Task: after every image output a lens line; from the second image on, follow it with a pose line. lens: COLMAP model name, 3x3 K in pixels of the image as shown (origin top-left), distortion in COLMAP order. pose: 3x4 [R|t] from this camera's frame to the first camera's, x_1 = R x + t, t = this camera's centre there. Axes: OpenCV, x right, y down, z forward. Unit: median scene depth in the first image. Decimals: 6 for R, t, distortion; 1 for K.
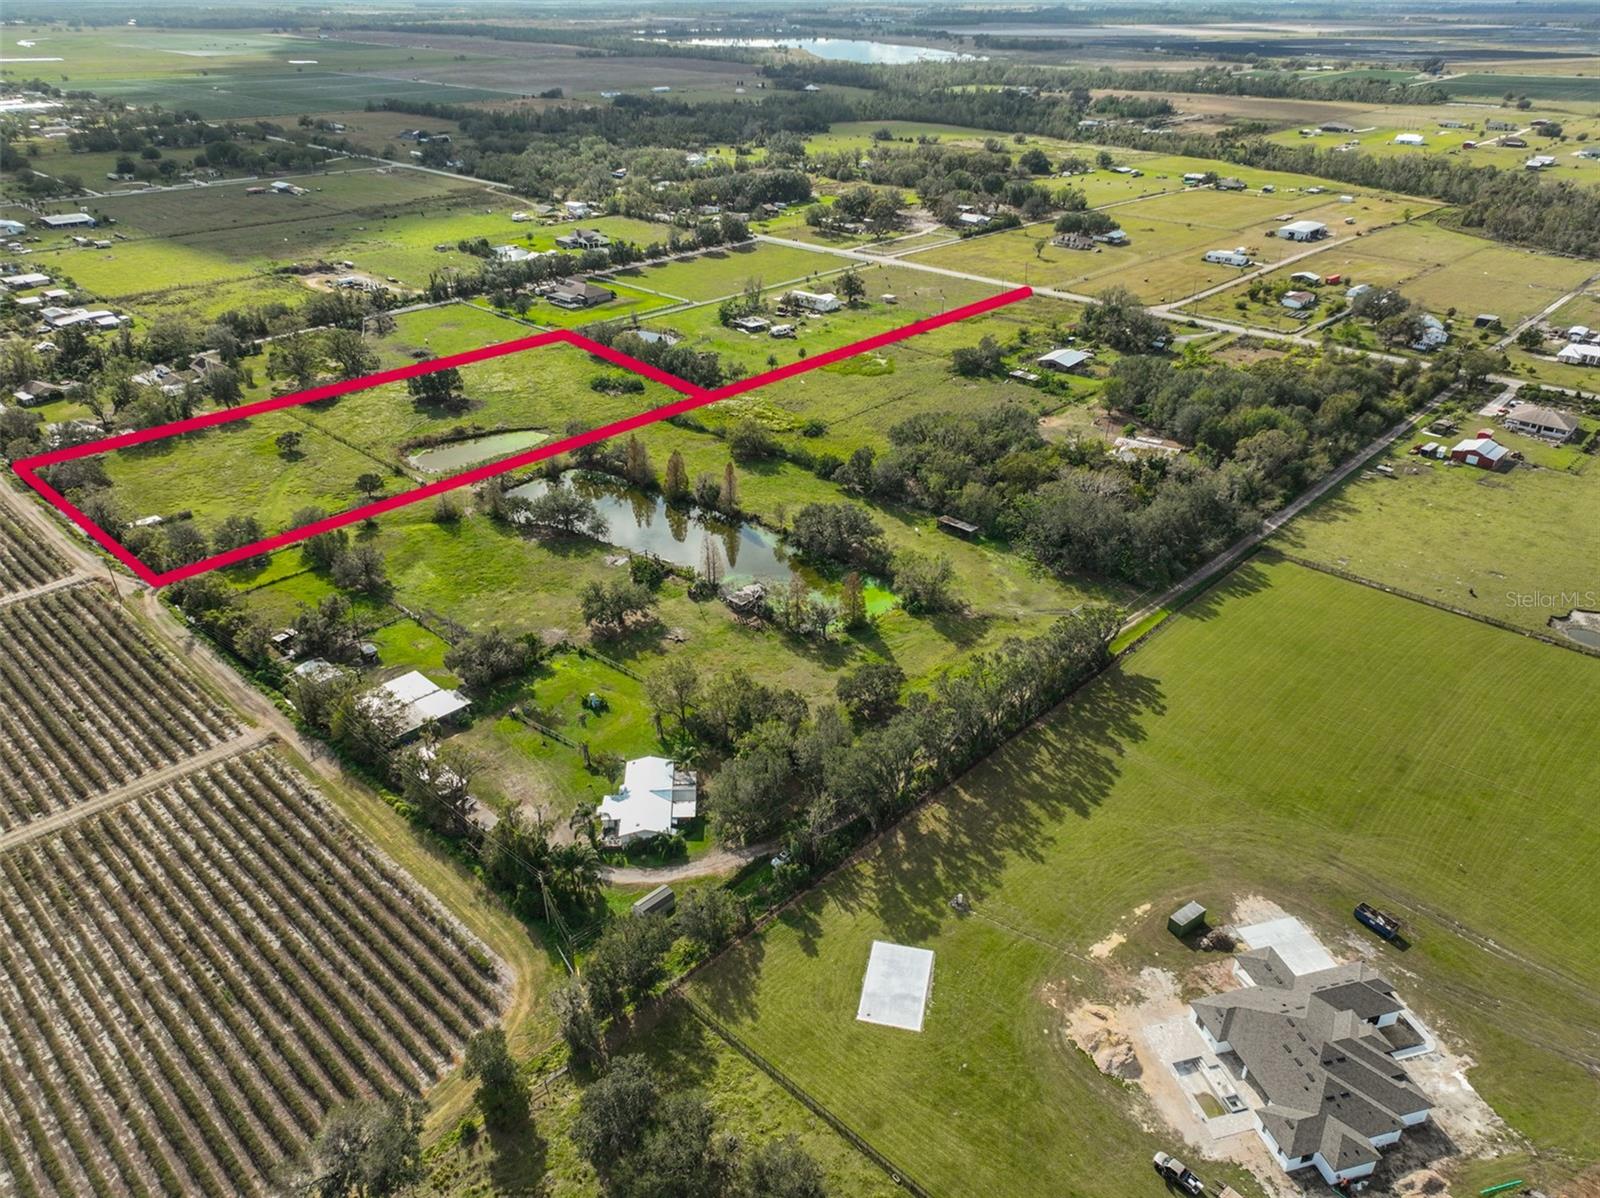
lens RADIAL K [[1117.5, 0, 807.3], [0, 1117.5, 594.6], [0, 0, 1]] dist [-0.002468, 0.019045]
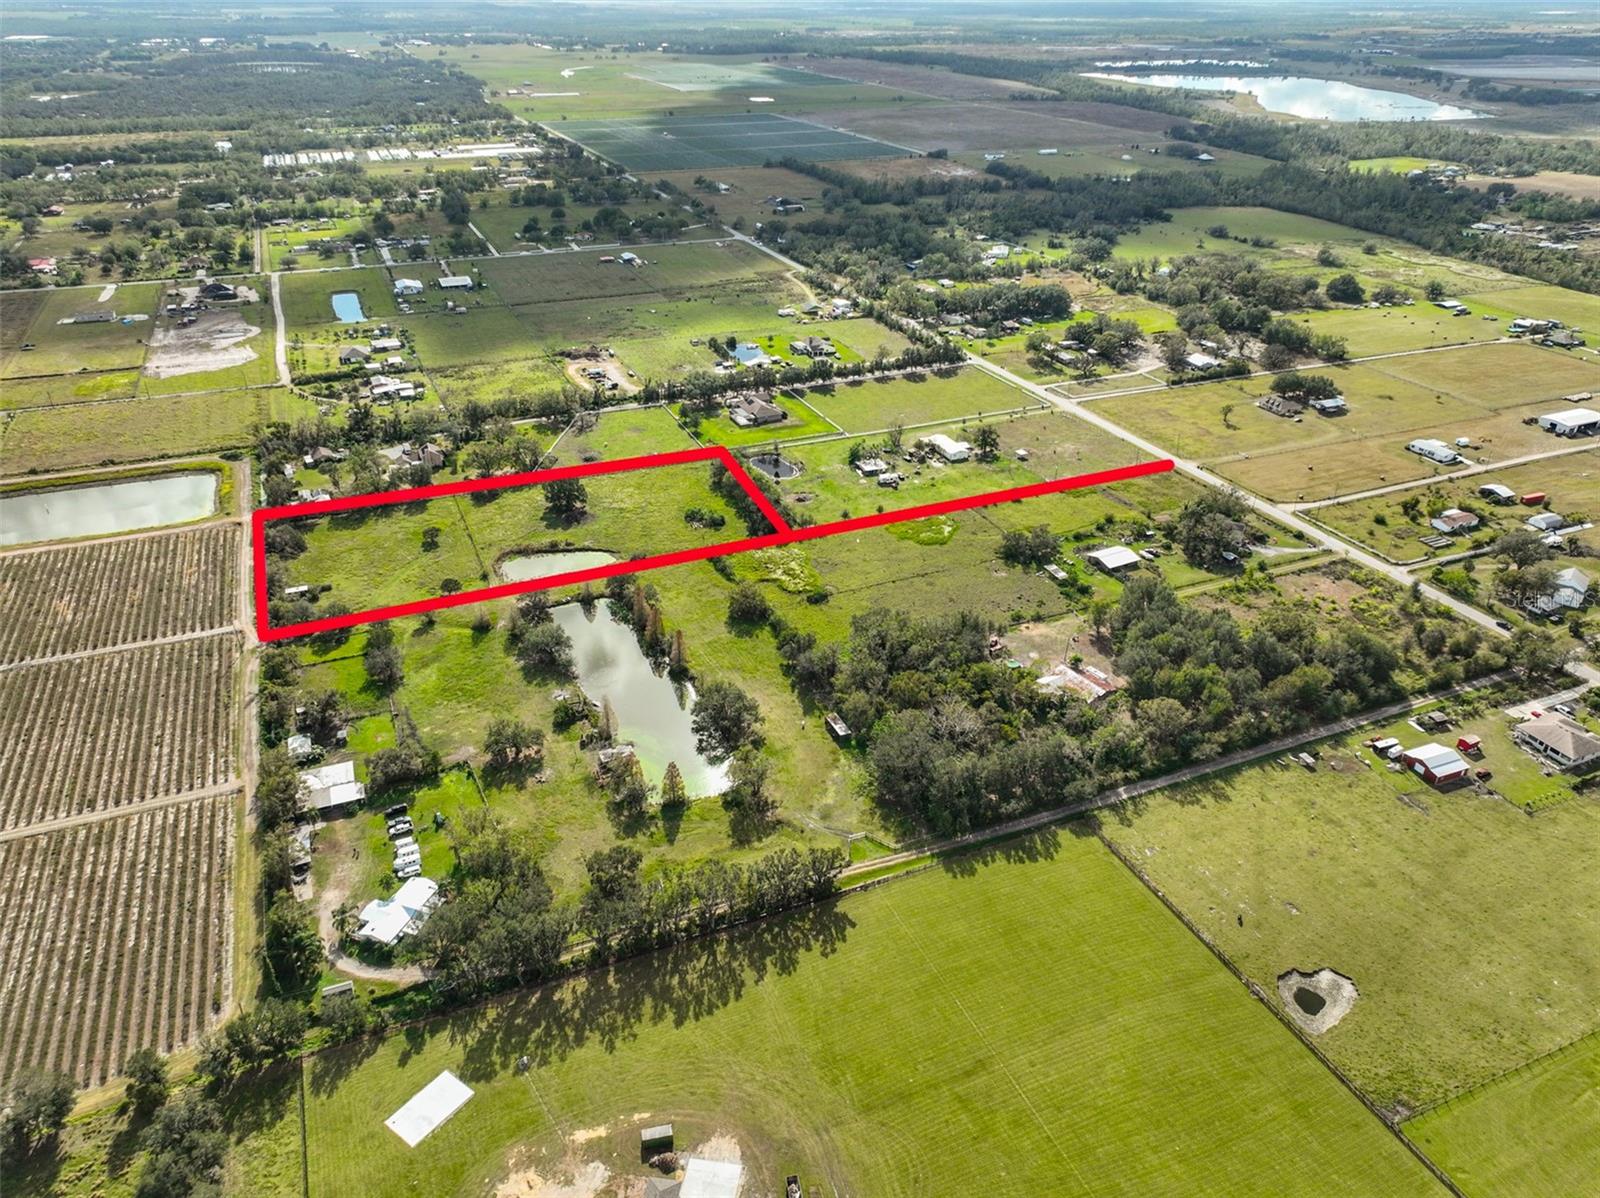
lens RADIAL K [[1117.5, 0, 807.3], [0, 1117.5, 594.6], [0, 0, 1]] dist [-0.002468, 0.019045]
pose [[0.918293, 0.190729, -0.346931, 0.404793], [-0.191466, 0.980961, 0.032501, -0.191031], [0.346525, 0.036580, 0.937327, -0.075197]]
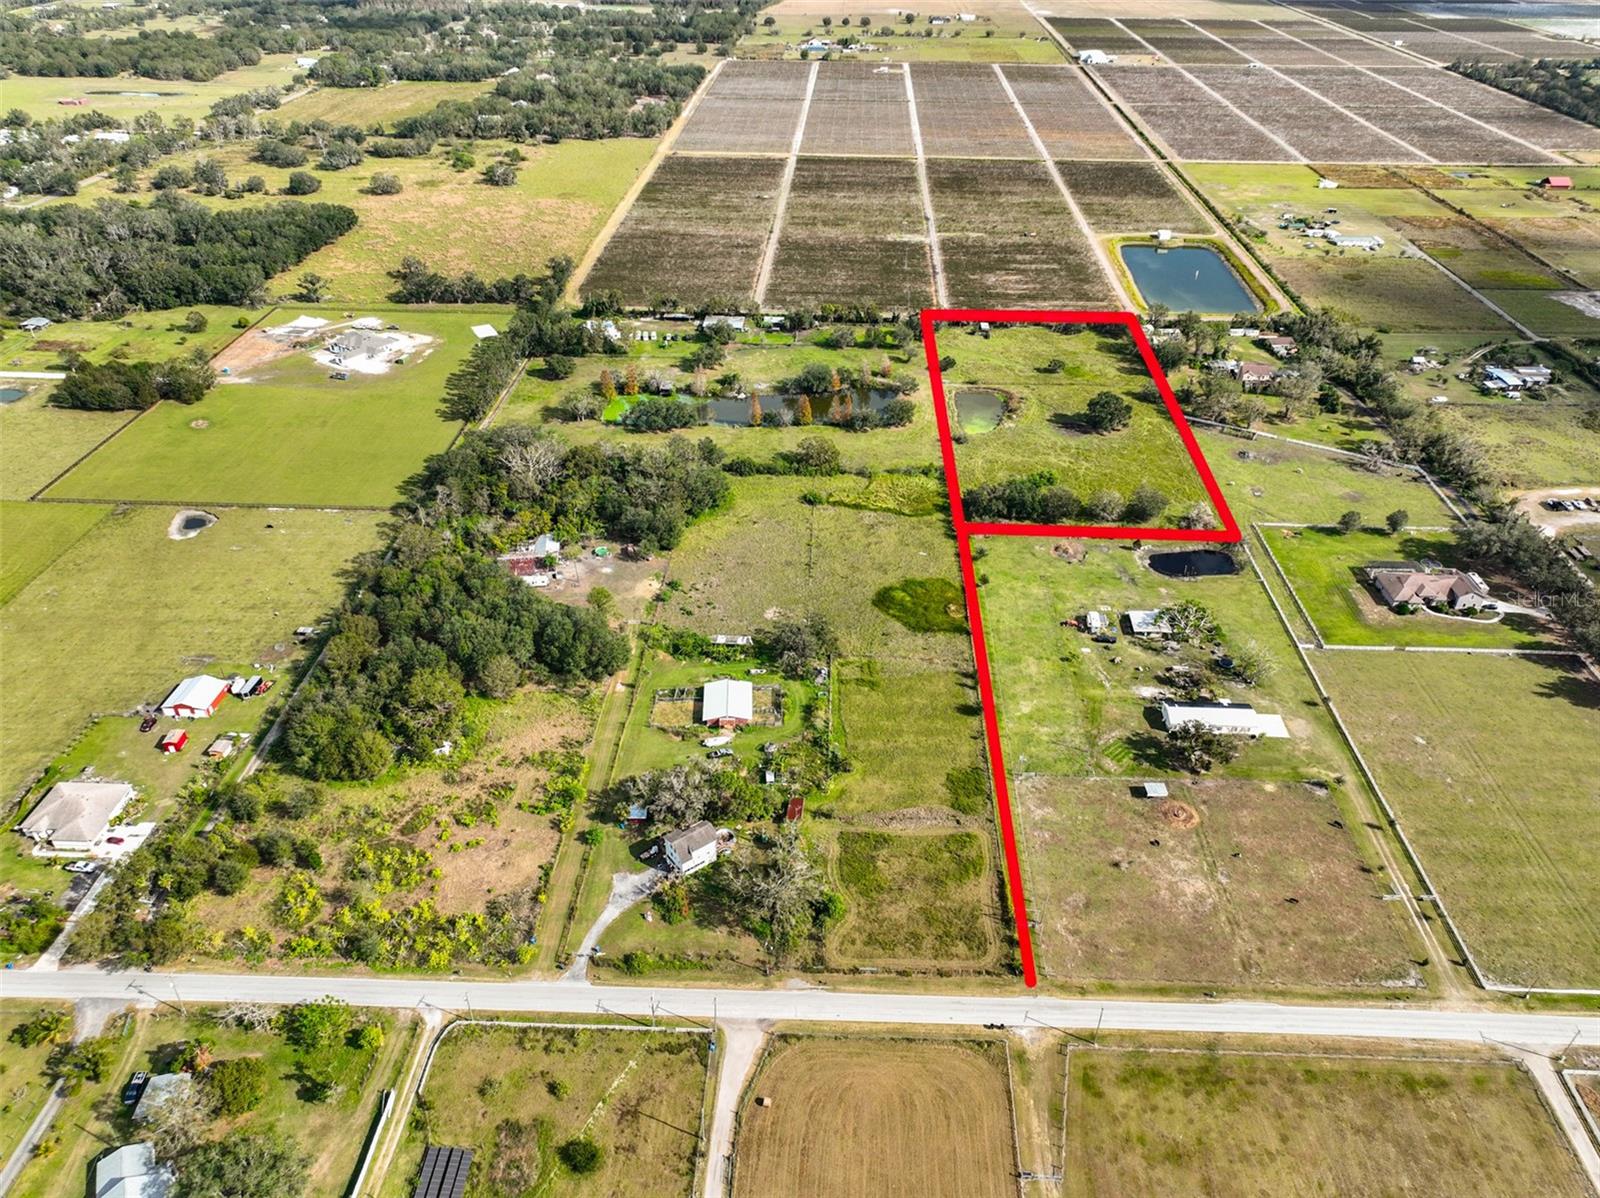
lens RADIAL K [[1113.9, 0, 805.5], [0, 1113.9, 598.5], [0, 0, 1]] dist [0.002950, 0.007168]
pose [[-0.755865, 0.357433, -0.548552, 0.677674], [-0.324479, 0.523197, 0.788022, -1.000726], [0.568666, 0.773632, -0.279487, 1.431309]]
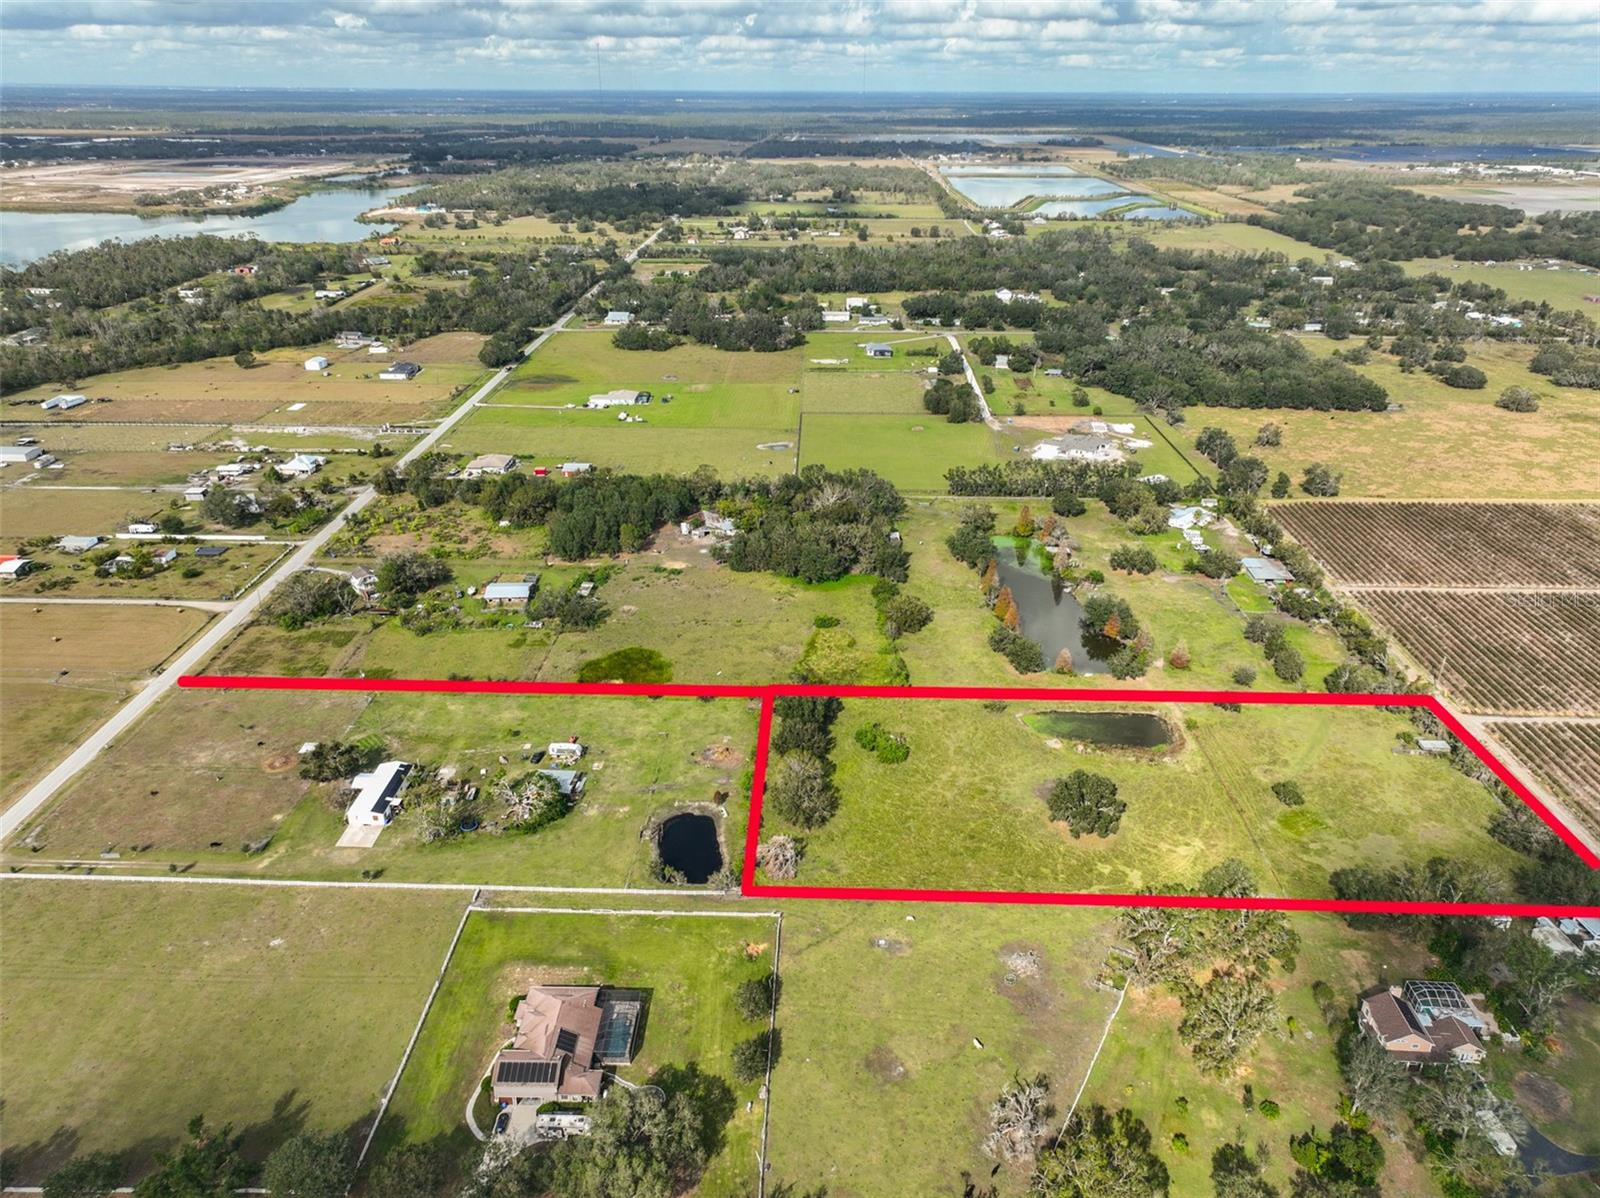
lens RADIAL K [[1113.9, 0, 805.5], [0, 1113.9, 598.5], [0, 0, 1]] dist [0.002950, 0.007168]
pose [[-0.668066, -0.318630, 0.672430, -0.735125], [0.351497, 0.661366, 0.662604, -0.927877], [-0.655848, 0.679021, -0.329839, 1.407422]]
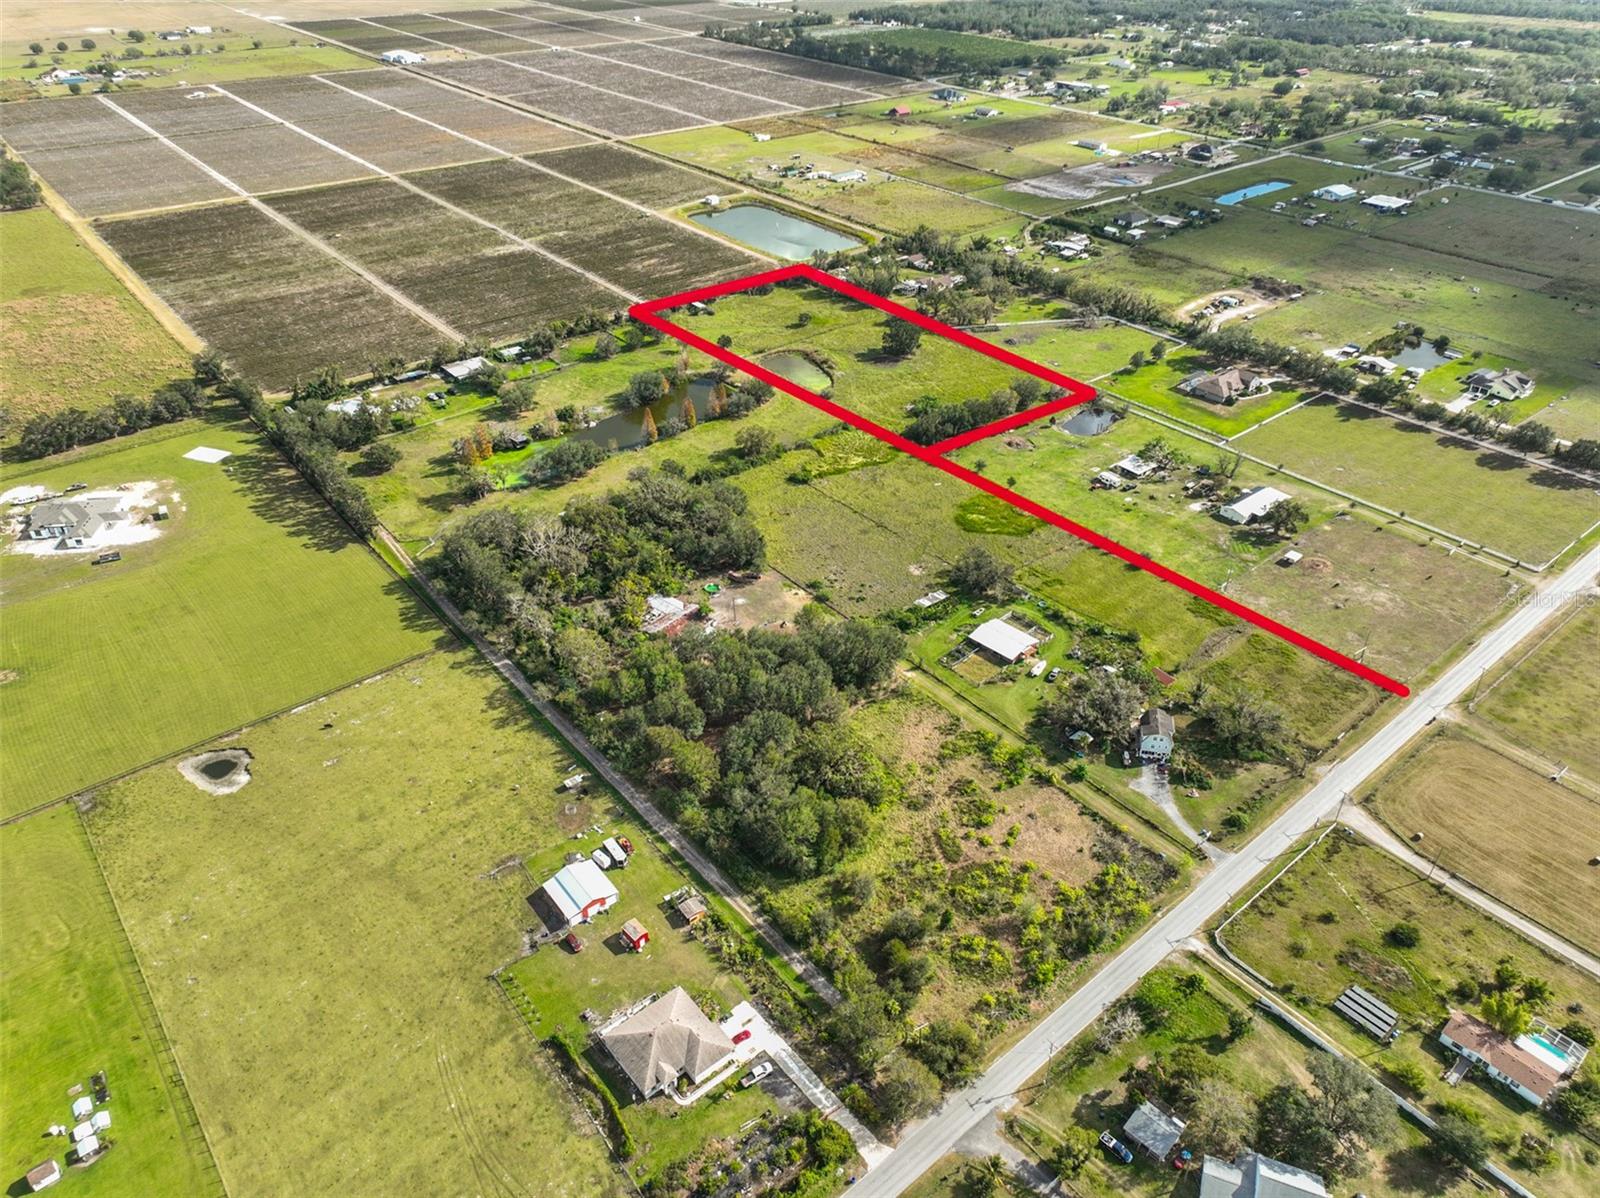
lens RADIAL K [[1117.5, 0, 807.3], [0, 1117.5, 594.6], [0, 0, 1]] dist [-0.002468, 0.019045]
pose [[-0.125862, 0.546637, -0.827857, 1.054752], [-0.482328, 0.695503, 0.532574, -0.703257], [0.866902, 0.466329, 0.176121, 0.890810]]
